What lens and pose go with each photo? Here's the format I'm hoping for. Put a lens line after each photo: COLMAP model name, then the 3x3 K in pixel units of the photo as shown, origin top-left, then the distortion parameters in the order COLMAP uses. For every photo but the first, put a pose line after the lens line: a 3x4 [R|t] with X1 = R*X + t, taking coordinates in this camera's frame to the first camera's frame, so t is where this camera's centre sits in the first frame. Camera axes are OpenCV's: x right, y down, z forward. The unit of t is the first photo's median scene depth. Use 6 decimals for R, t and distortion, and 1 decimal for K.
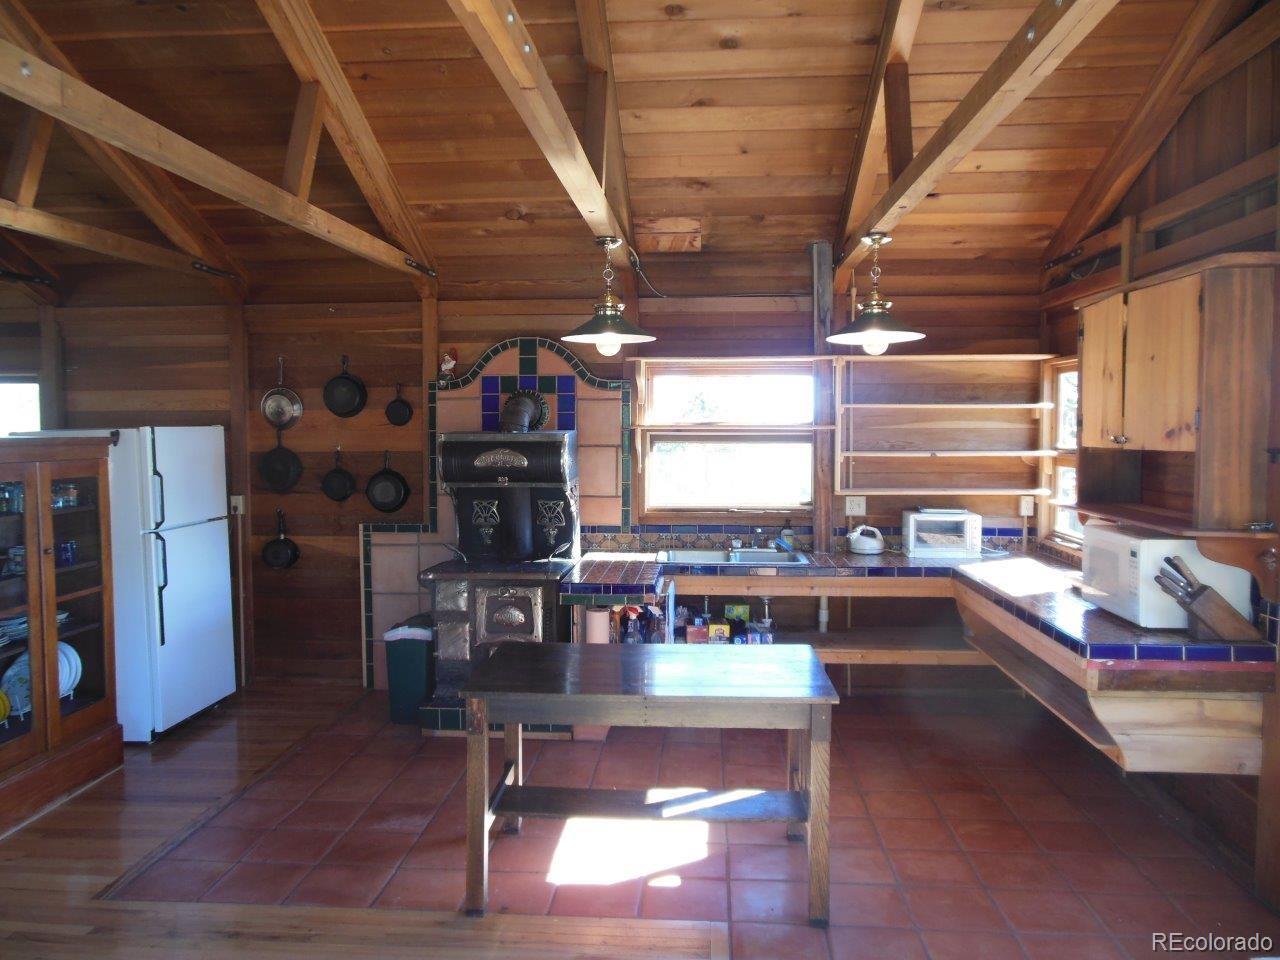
lens RADIAL K [[946.8, 0, 639.9], [0, 946.8, 498.1], [0, 0, 1]] dist [-0.006578, 0.002811]
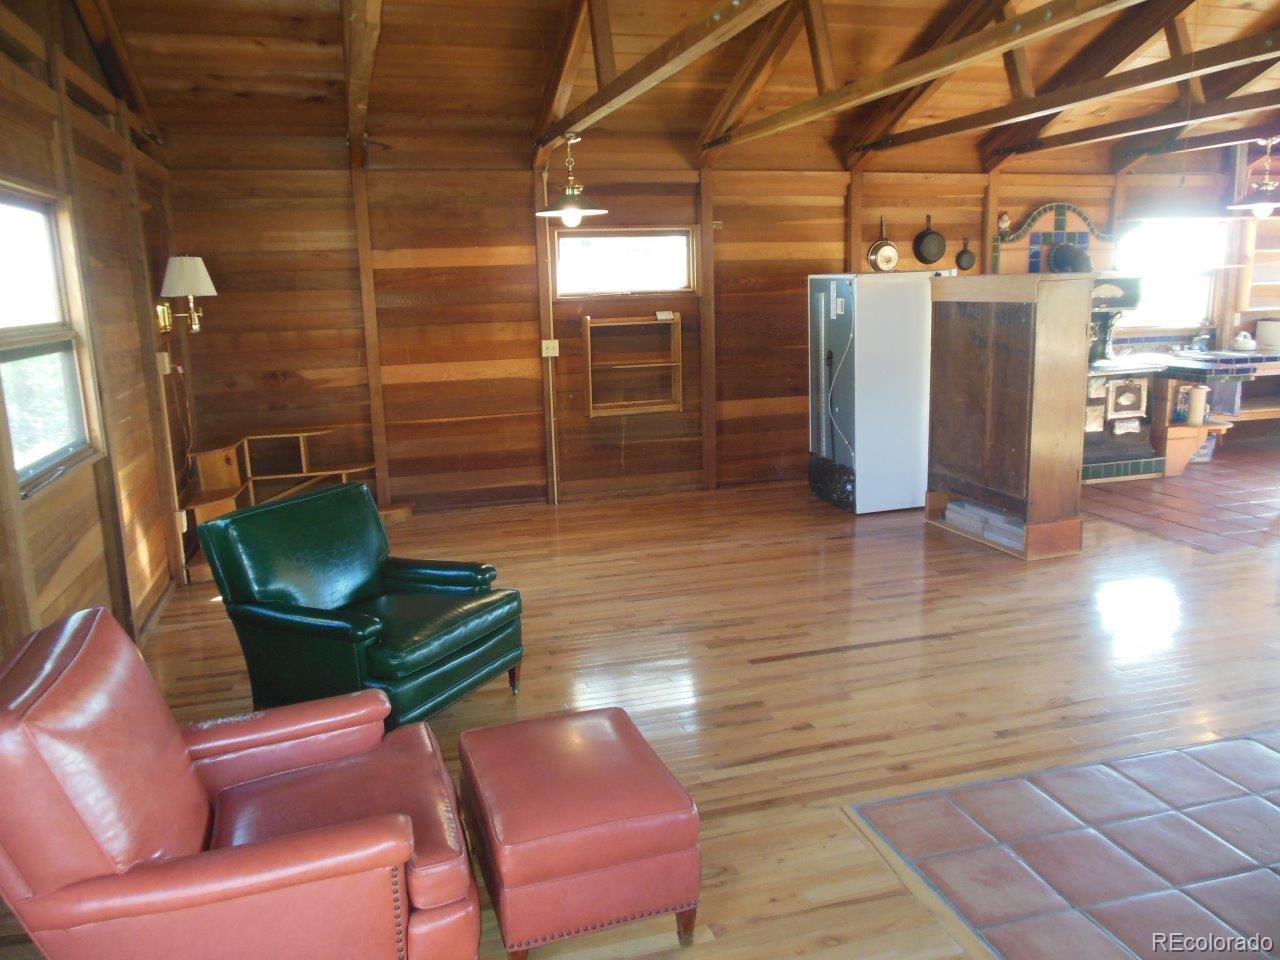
lens RADIAL K [[949.6, 0, 640.5], [0, 949.6, 466.8], [0, 0, 1]] dist [-0.054012, 0.066163]
pose [[0.933384, -0.087538, 0.348039, -1.199815], [0.042778, 0.990019, 0.134284, -0.001045], [-0.356320, -0.110450, 0.927813, -0.090209]]
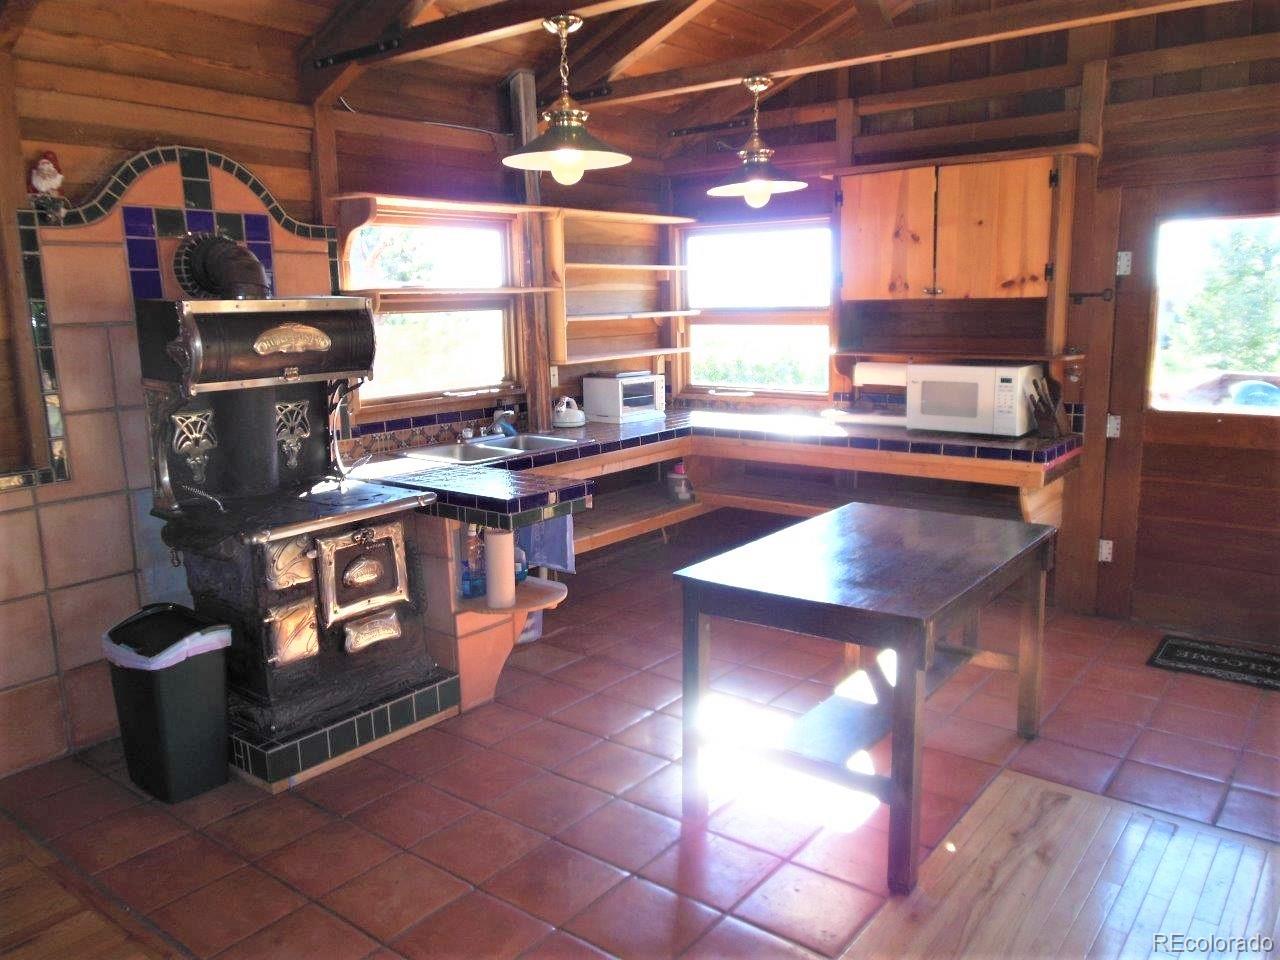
lens RADIAL K [[981.0, 0, 583.5], [0, 981.0, 475.4], [0, 0, 1]] dist [0.037526, 0.002490]
pose [[0.582146, -0.156022, 0.797974, -0.526331], [0.079911, 0.987644, 0.134809, -0.023396], [-0.809148, -0.014711, 0.587421, 0.403925]]
